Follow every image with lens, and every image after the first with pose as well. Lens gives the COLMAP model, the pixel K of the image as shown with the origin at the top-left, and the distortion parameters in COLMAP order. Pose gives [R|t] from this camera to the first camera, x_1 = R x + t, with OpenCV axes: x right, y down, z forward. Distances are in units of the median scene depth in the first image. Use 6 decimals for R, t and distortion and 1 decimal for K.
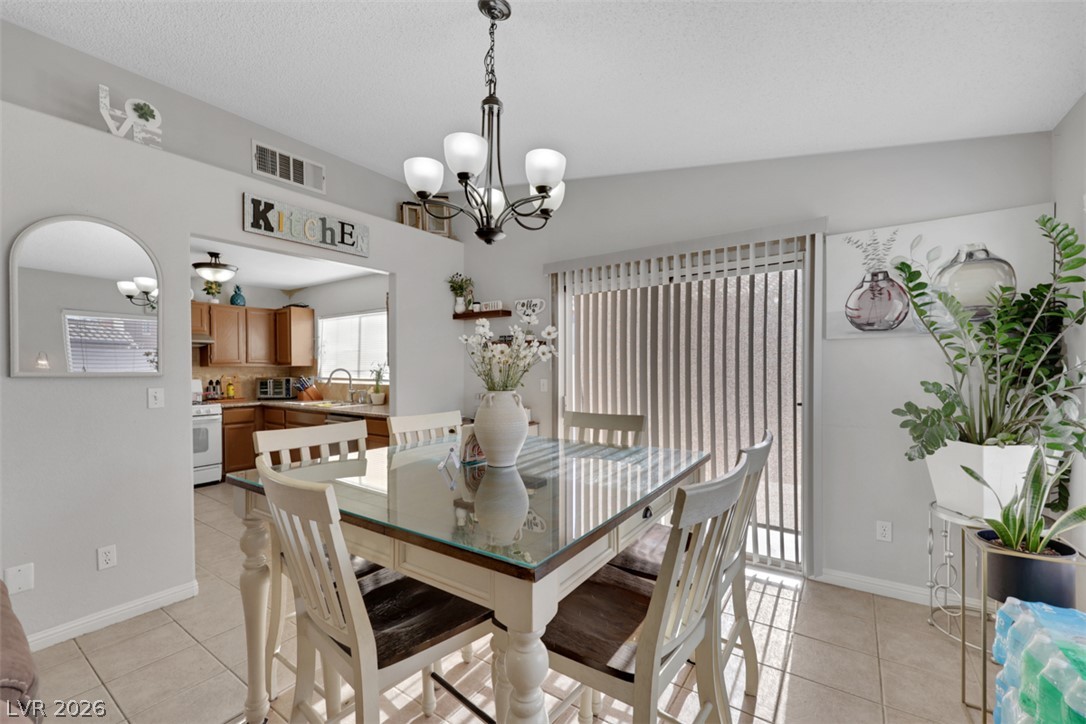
lens RADIAL K [[444.7, 0, 546.2], [0, 444.7, 374.0], [0, 0, 1]] dist [0.000058, -0.000041]
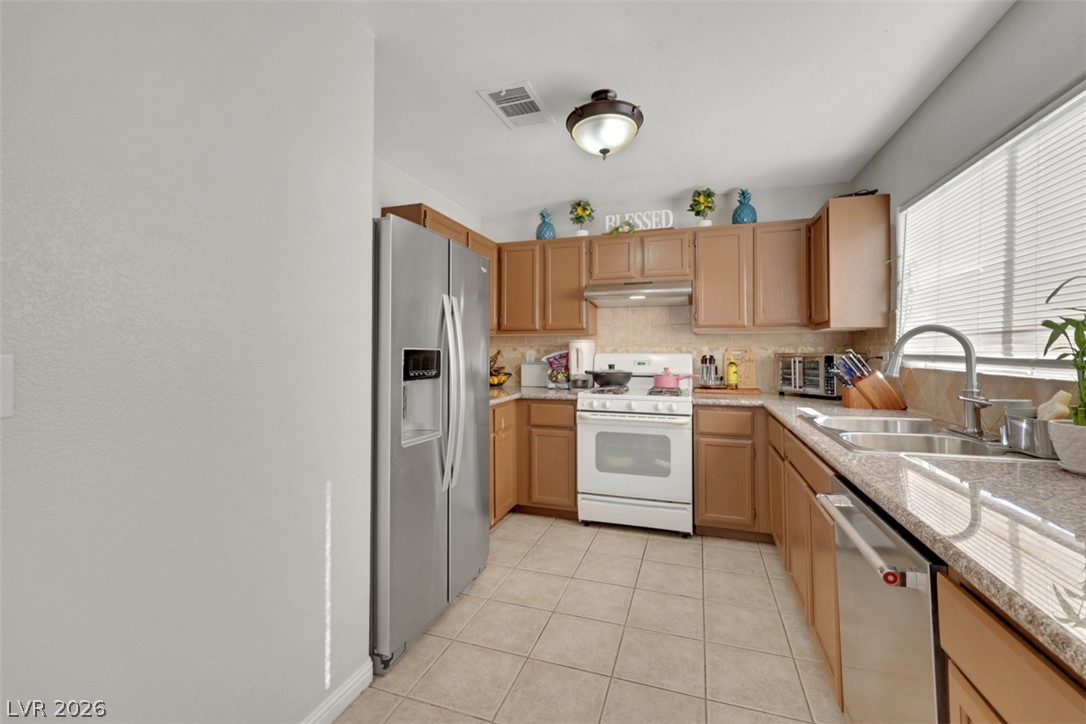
lens RADIAL K [[455.1, 0, 542.8], [0, 455.1, 342.5], [0, 0, 1]] dist [-0.001275, -0.000117]
pose [[0.276983, -0.012041, -0.960799, -0.277472], [-0.016325, 0.999718, -0.017235, 0.013247], [0.960736, 0.020459, 0.276708, 0.791979]]
